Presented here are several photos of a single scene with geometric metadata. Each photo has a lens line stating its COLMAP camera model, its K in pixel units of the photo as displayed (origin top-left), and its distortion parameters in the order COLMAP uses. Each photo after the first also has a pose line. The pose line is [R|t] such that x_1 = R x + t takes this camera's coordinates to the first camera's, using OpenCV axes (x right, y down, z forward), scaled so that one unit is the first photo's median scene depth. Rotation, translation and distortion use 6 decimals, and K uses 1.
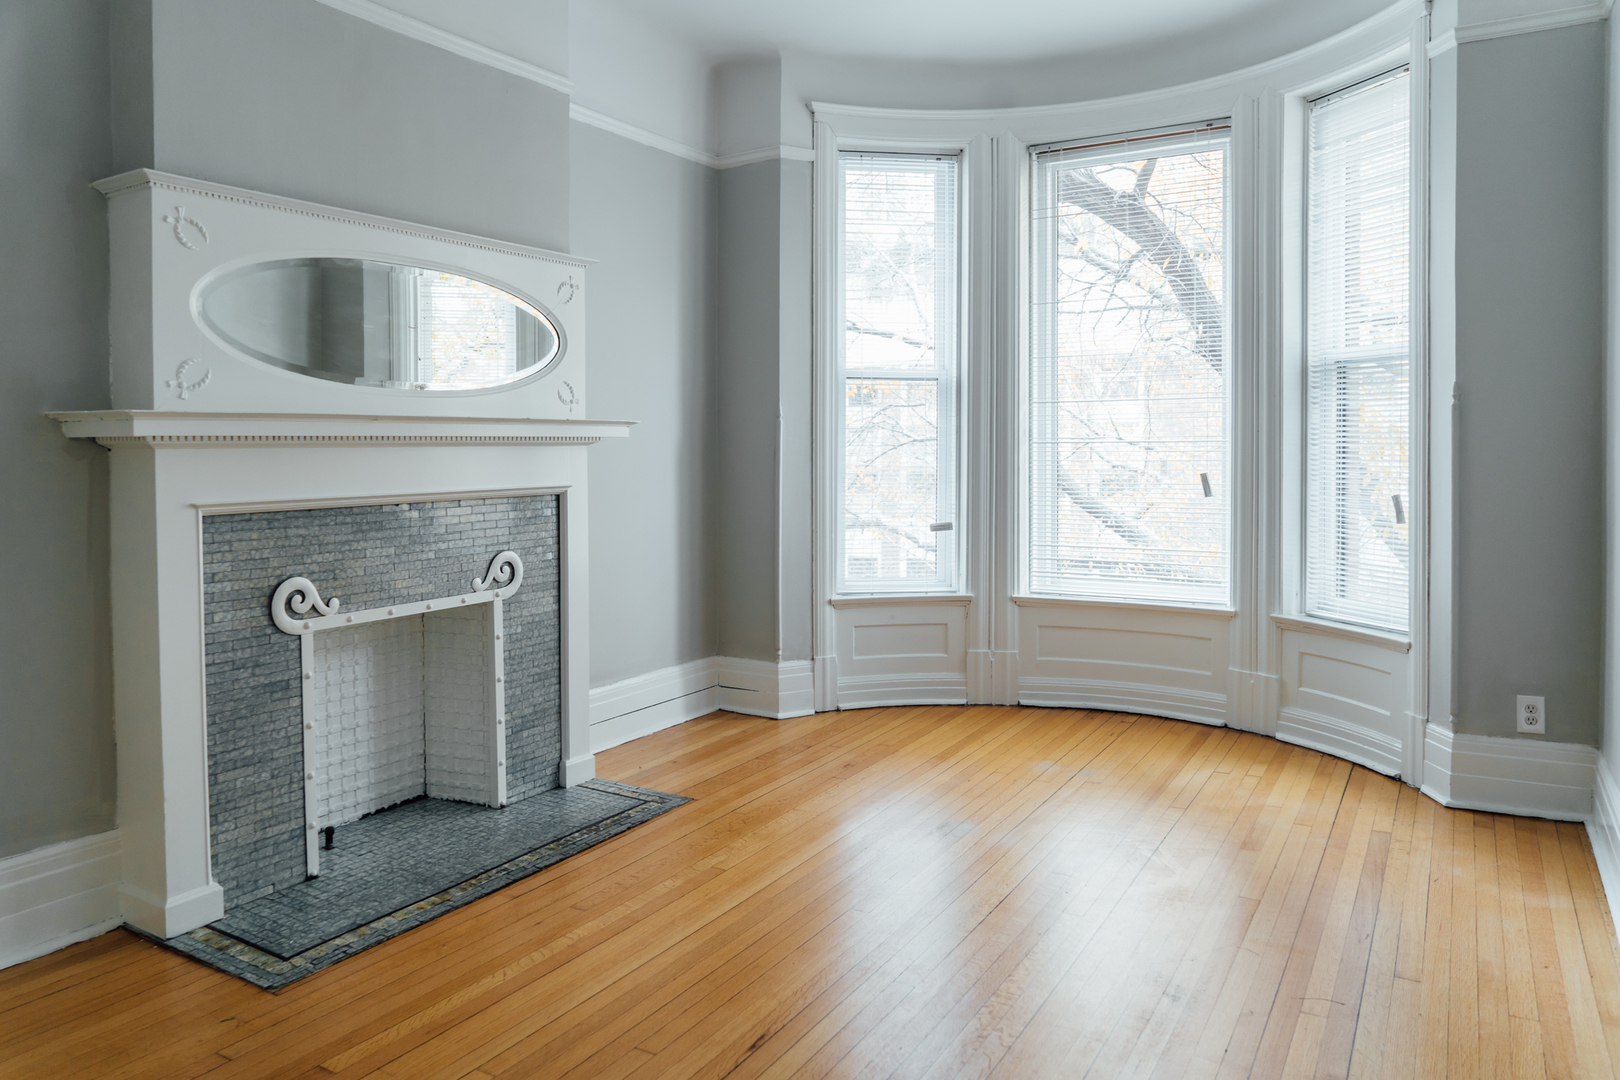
lens RADIAL K [[1106.9, 0, 792.7], [0, 1106.9, 452.1], [0, 0, 1]] dist [-0.032364, 0.013193]
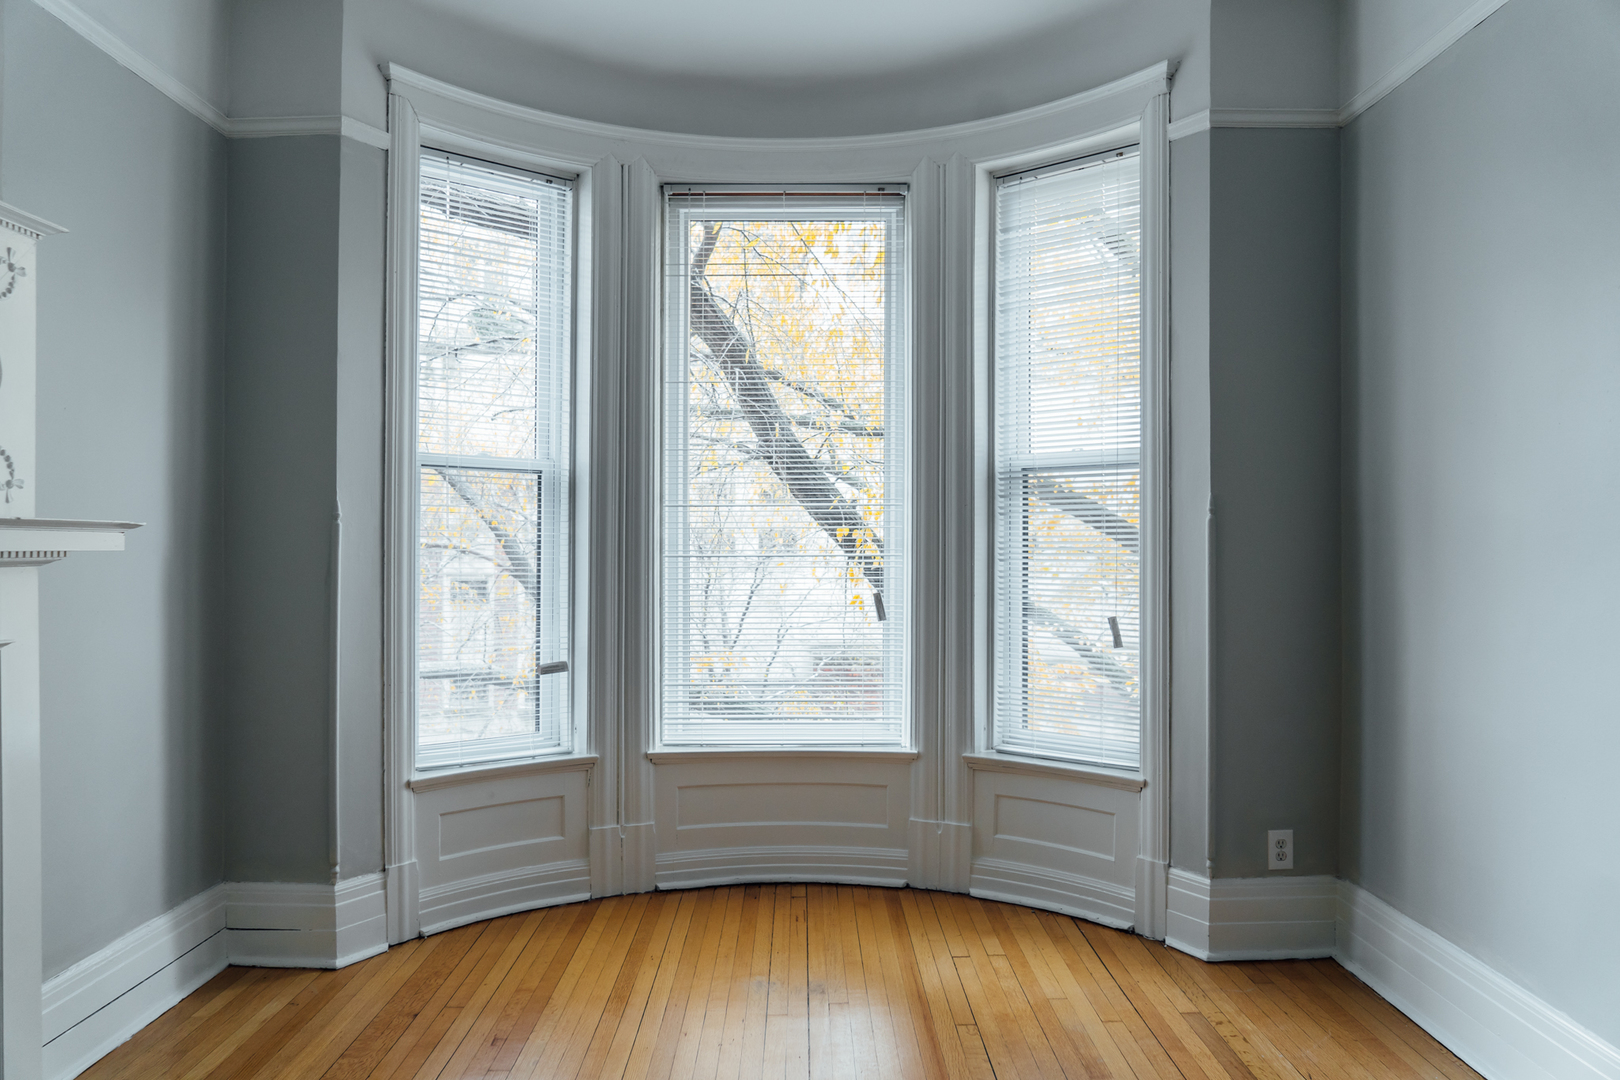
lens RADIAL K [[1106.9, 0, 807.3], [0, 1106.9, 551.6], [0, 0, 1]] dist [-0.032364, 0.013193]
pose [[0.853589, 0.002861, 0.520940, -0.153941], [-0.000754, 0.999991, -0.004256, -0.011876], [-0.520947, 0.003240, 0.853583, 0.371533]]
